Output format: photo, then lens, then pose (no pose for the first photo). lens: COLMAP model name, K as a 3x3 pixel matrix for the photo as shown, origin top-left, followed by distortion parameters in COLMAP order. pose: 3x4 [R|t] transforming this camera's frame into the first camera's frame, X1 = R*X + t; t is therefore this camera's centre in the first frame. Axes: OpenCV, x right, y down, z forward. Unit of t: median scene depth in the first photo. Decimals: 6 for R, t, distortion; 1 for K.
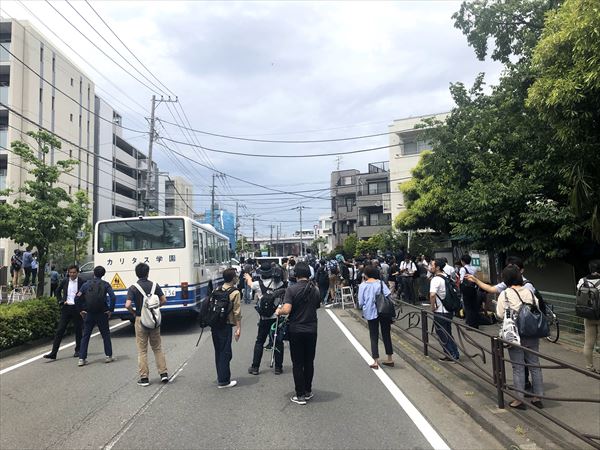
lens RADIAL K [[530.1, 0, 300.0], [0, 530.1, 225.0], [0, 0, 1]] dist [-0.000780, -0.004938]
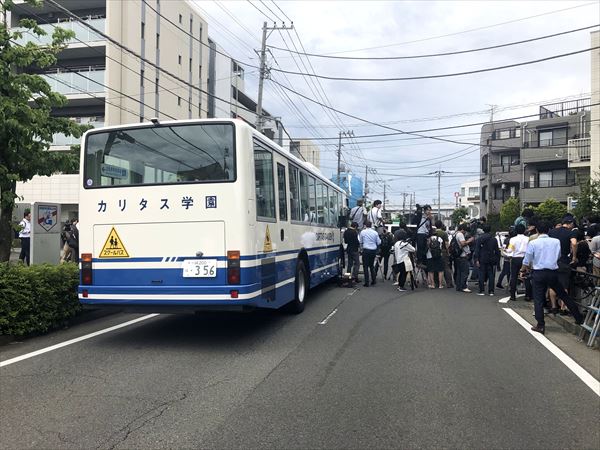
lens RADIAL K [[530.1, 0, 300.0], [0, 530.1, 225.0], [0, 0, 1]] dist [-0.000780, -0.004938]
pose [[0.969499, 0.034759, -0.242618, -0.012836], [-0.021740, 0.998187, 0.056132, 0.018808], [0.244129, -0.049145, 0.968497, 0.183386]]
